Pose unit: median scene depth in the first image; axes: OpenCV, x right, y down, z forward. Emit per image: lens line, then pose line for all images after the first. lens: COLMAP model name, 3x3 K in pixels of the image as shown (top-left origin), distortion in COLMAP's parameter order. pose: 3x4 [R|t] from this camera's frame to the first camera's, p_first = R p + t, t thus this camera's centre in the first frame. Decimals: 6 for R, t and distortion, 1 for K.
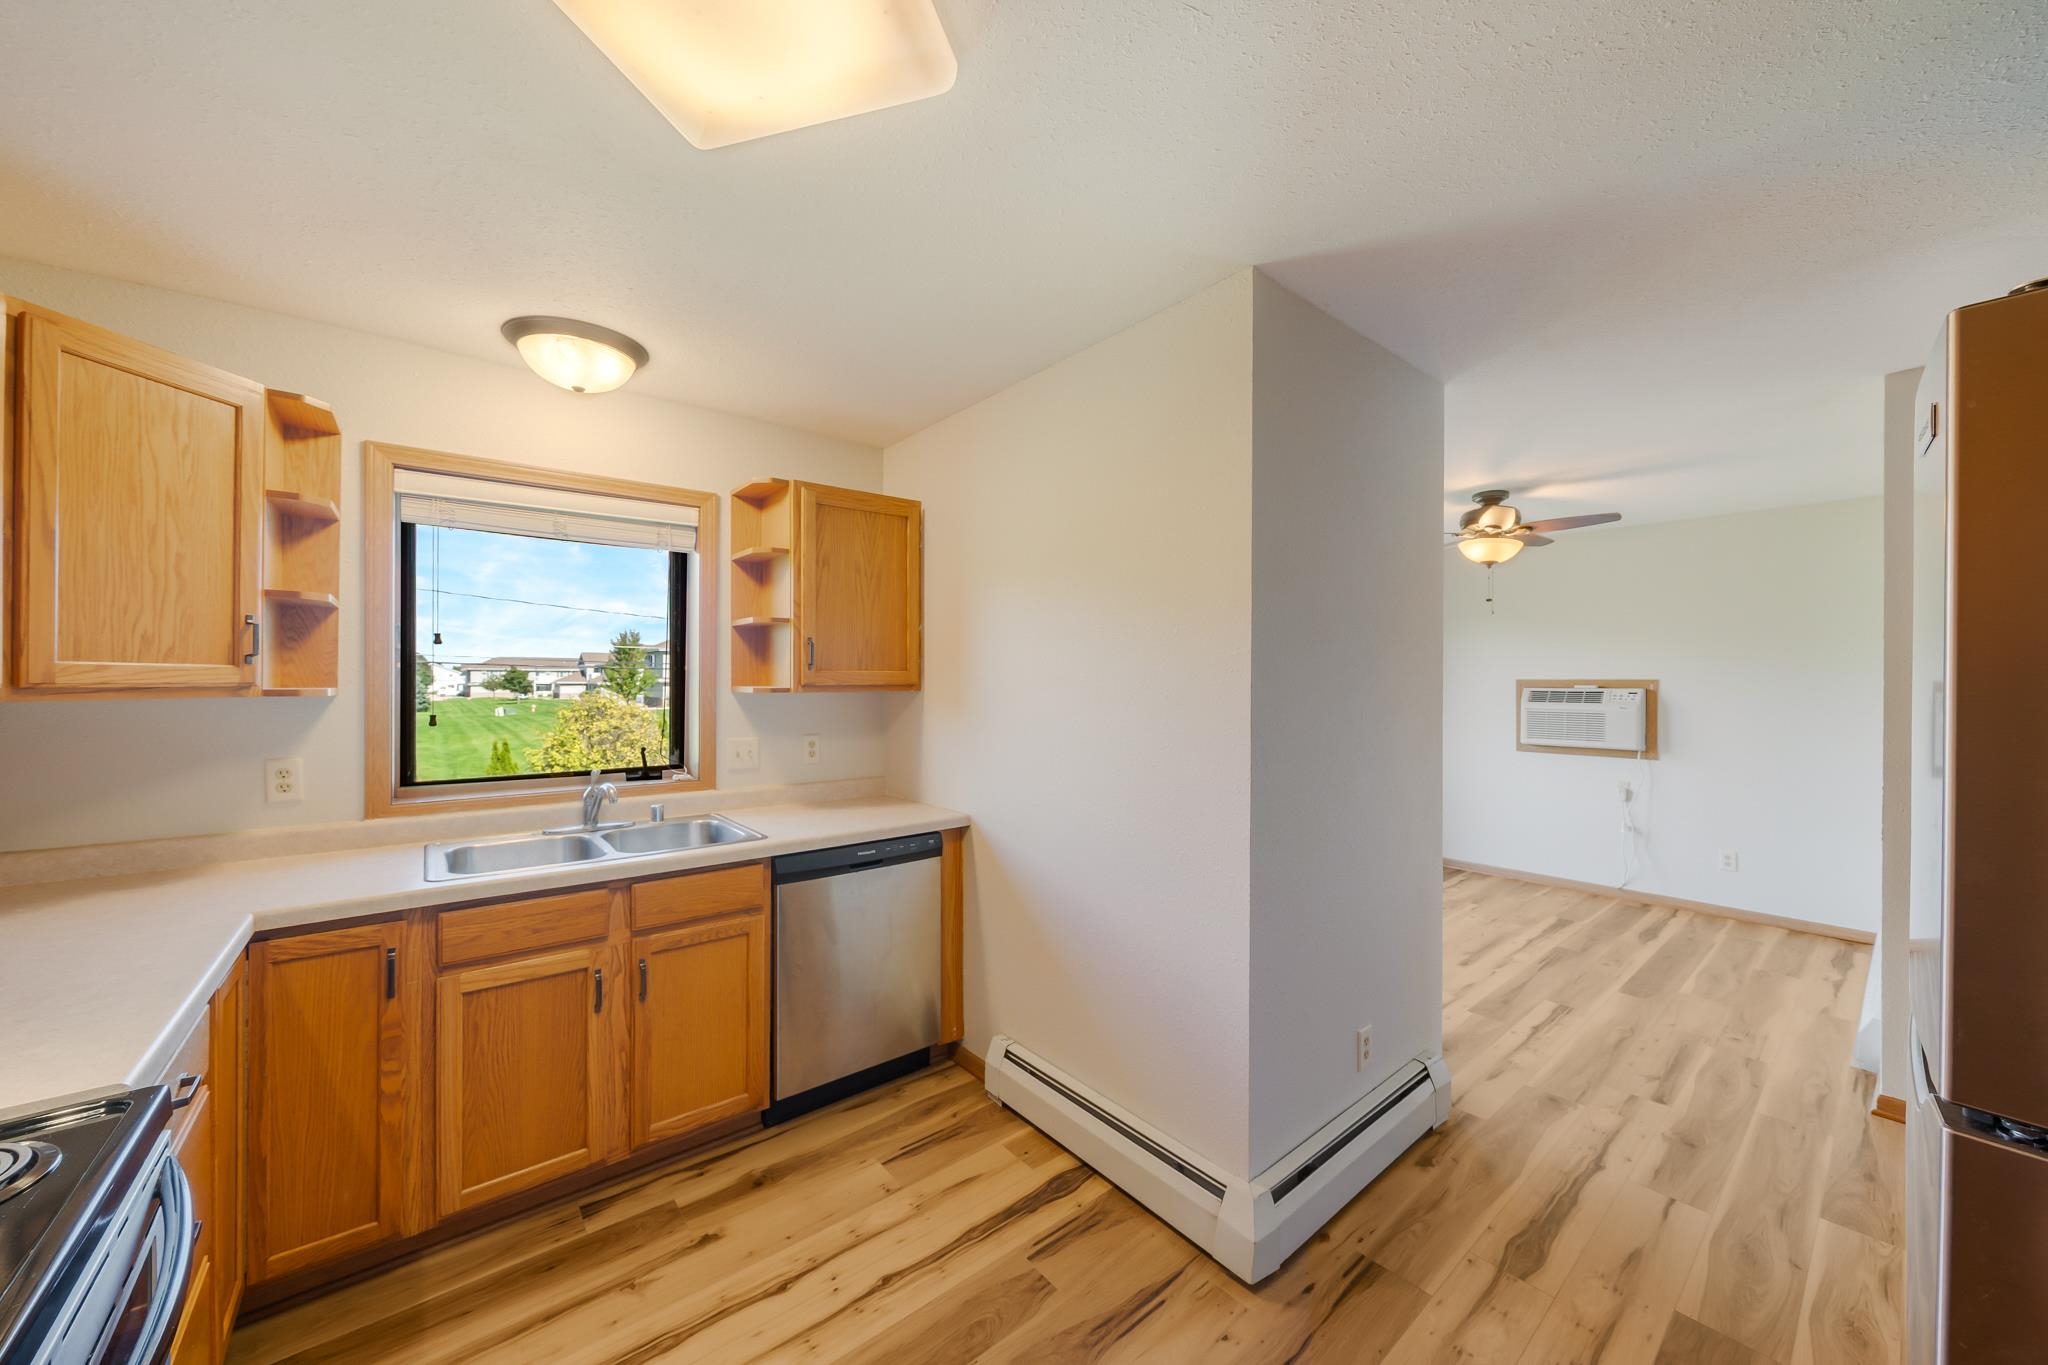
lens RADIAL K [[726.5, 0, 1015.7], [0, 726.5, 678.4], [0, 0, 1]] dist [-0.007318, 0.000107]
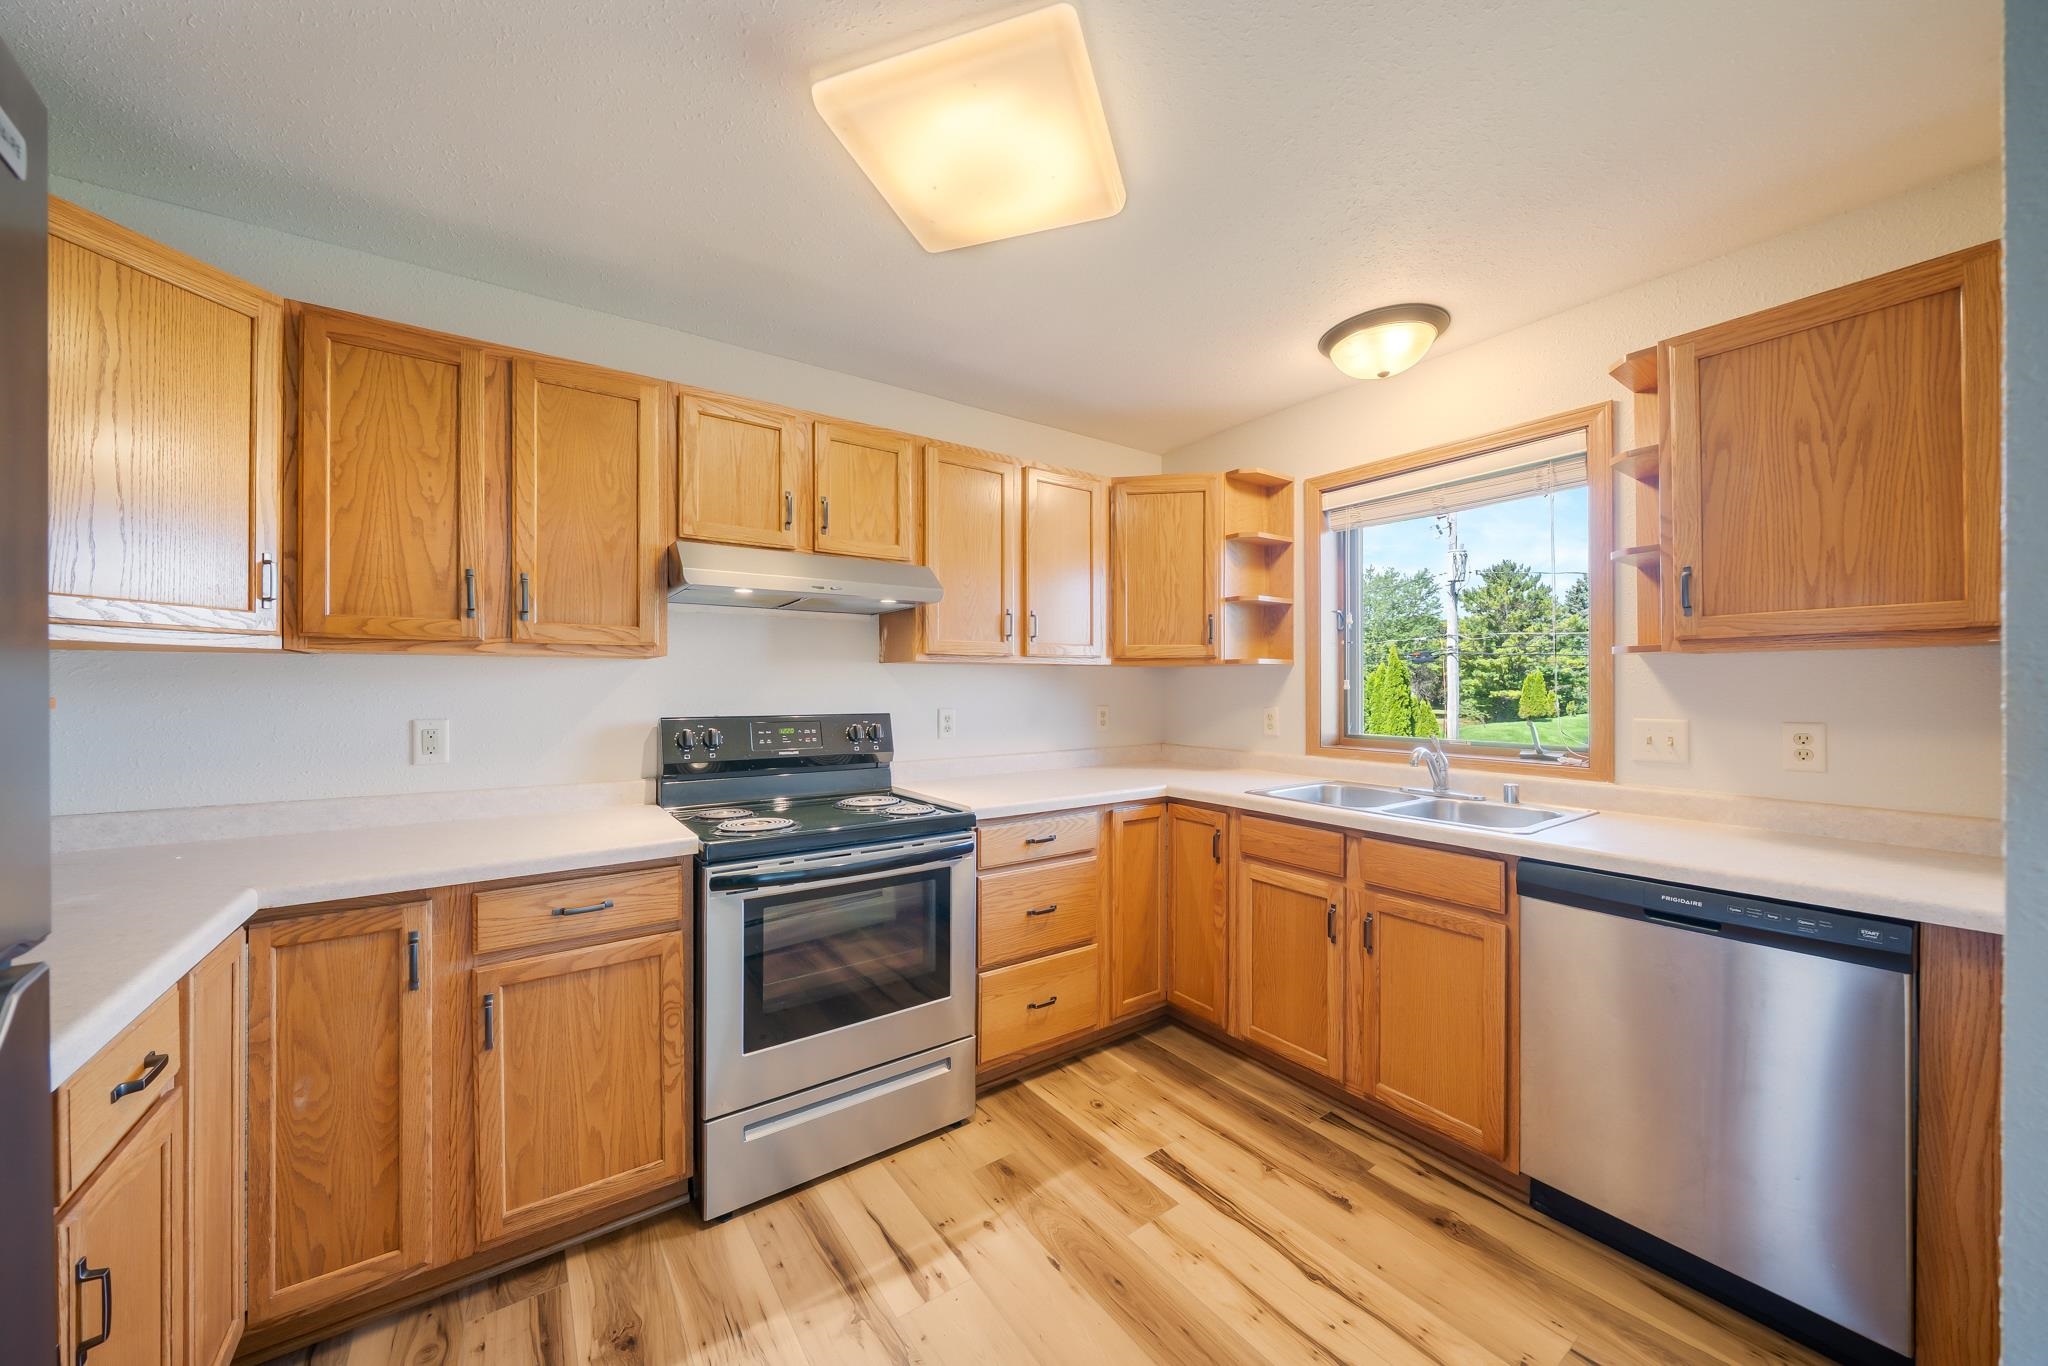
lens RADIAL K [[726.5, 0, 1023.0], [0, 726.5, 680.1], [0, 0, 1]] dist [-0.007318, 0.000107]
pose [[-0.061965, -0.009659, -0.998032, 0.506929], [0.003789, 0.999944, -0.009913, 0.063261], [0.998071, -0.004396, -0.061924, 0.541844]]
